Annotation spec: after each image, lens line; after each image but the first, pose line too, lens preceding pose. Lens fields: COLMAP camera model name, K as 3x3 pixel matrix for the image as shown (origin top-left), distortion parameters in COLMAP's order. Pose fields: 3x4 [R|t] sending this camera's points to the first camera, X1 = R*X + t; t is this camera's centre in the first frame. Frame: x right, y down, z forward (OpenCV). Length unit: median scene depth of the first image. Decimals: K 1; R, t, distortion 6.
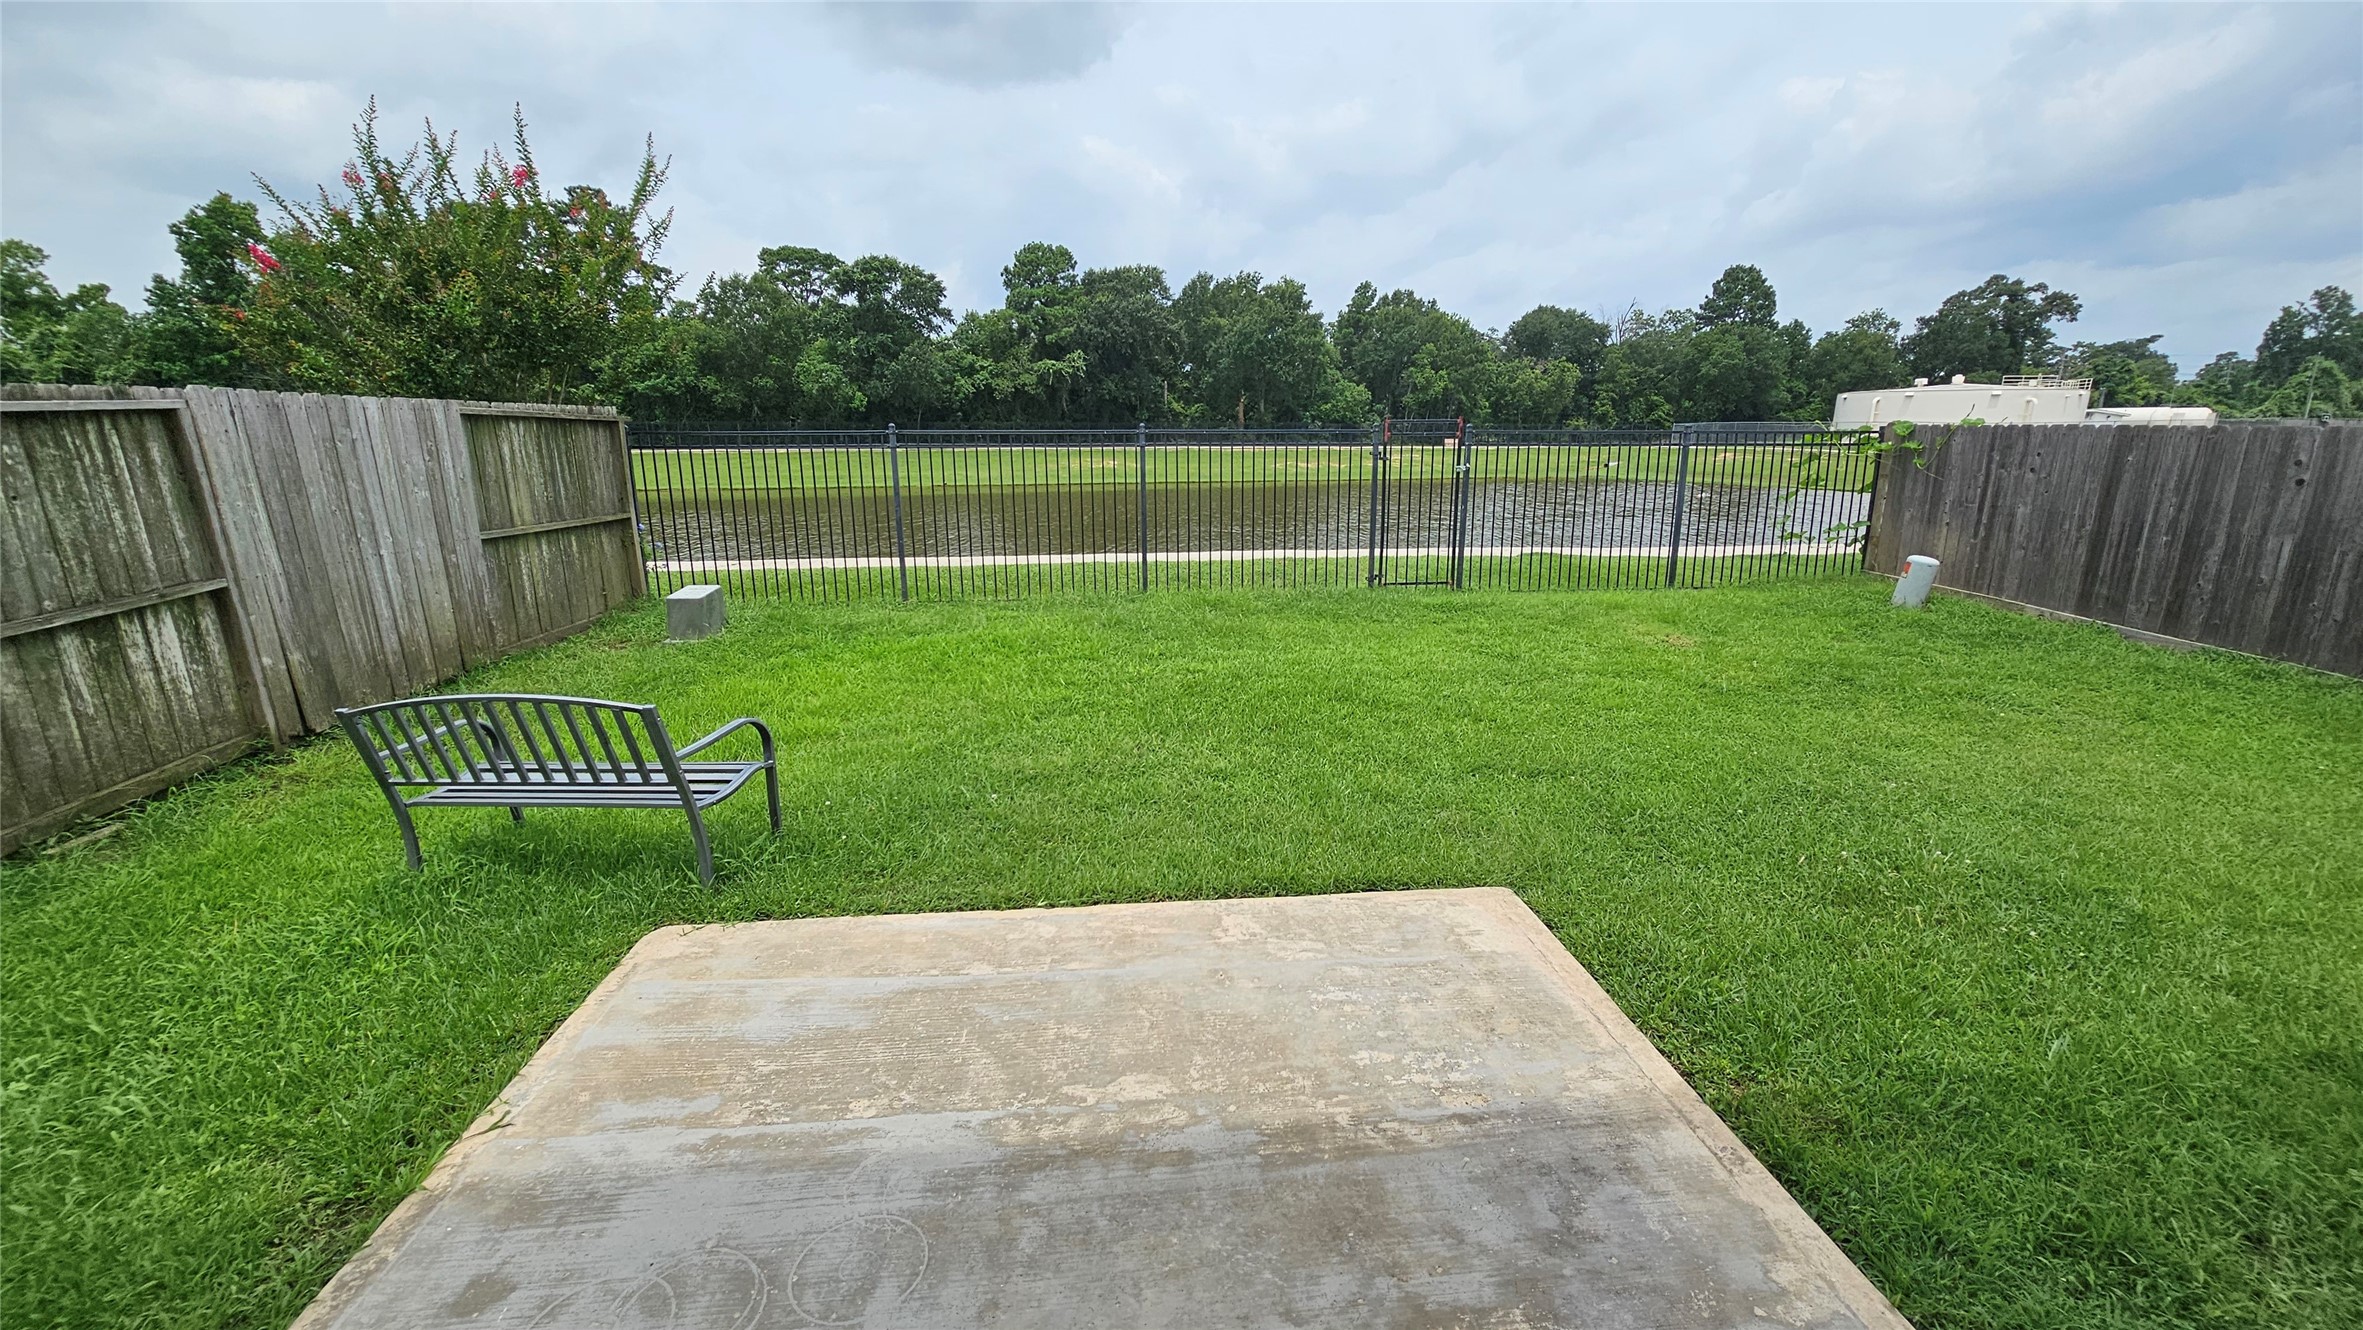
lens RADIAL K [[963.3, 0, 1209.4], [0, 963.3, 671.1], [0, 0, 1]] dist [-0.001832, 0.000689]
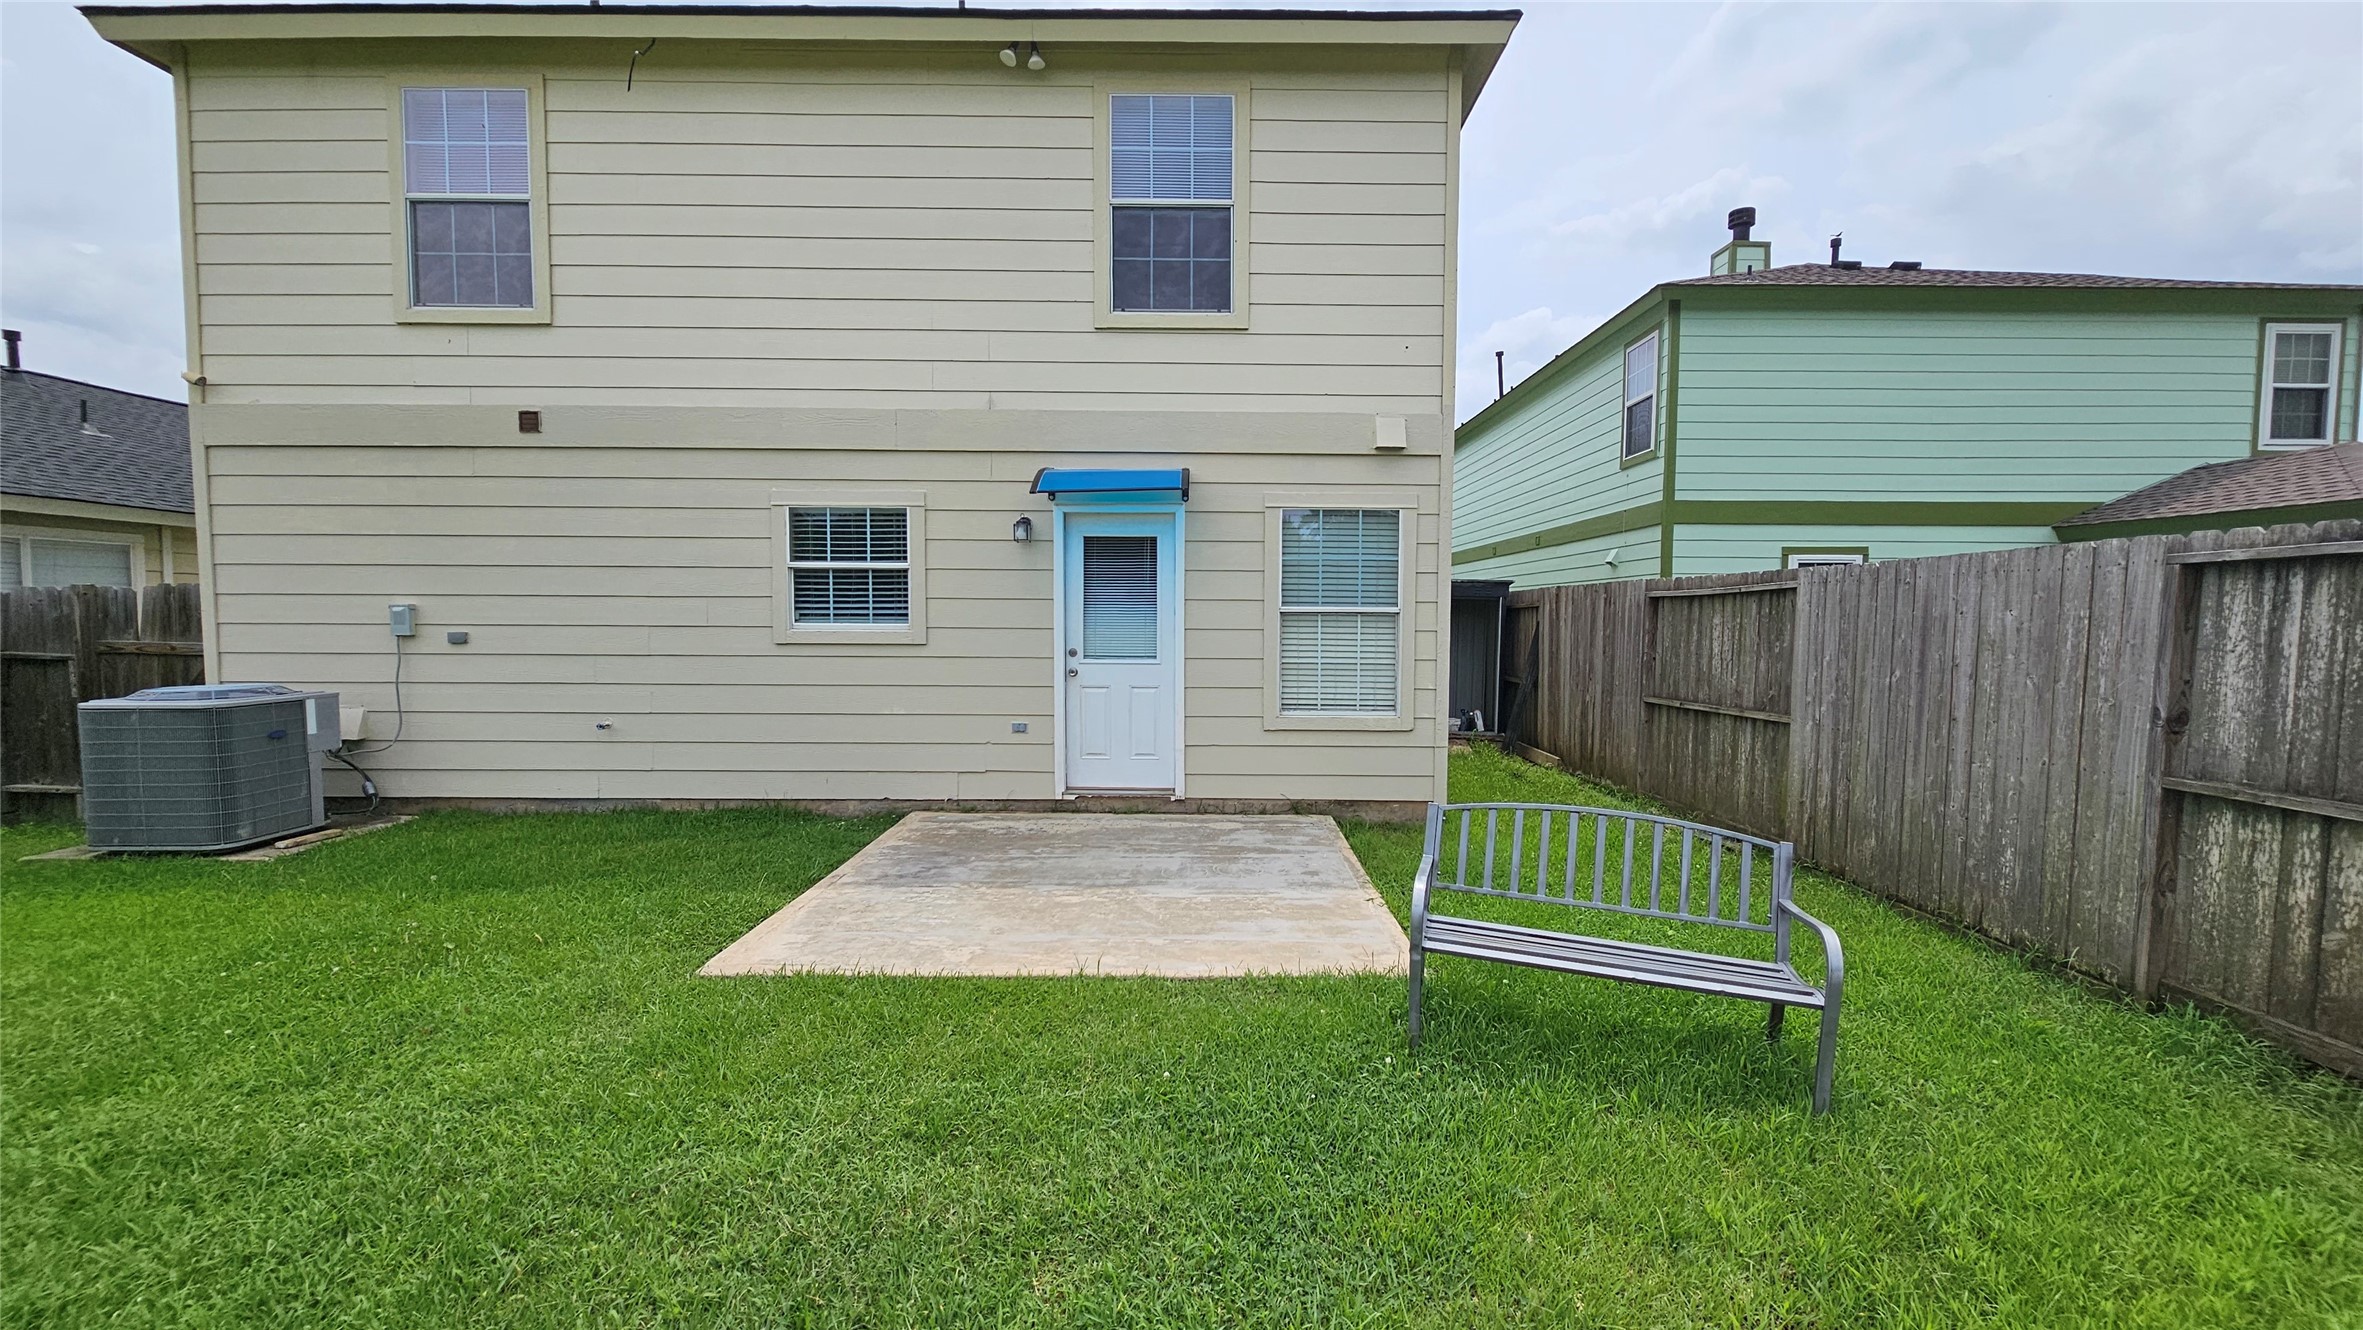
lens RADIAL K [[963.3, 0, 1209.4], [0, 963.3, 671.1], [0, 0, 1]] dist [-0.001832, 0.000689]
pose [[-0.994673, -0.014634, 0.102034, -0.590130], [0.018012, 0.949966, 0.311835, -0.677661], [-0.101492, 0.312012, -0.944642, 2.872440]]
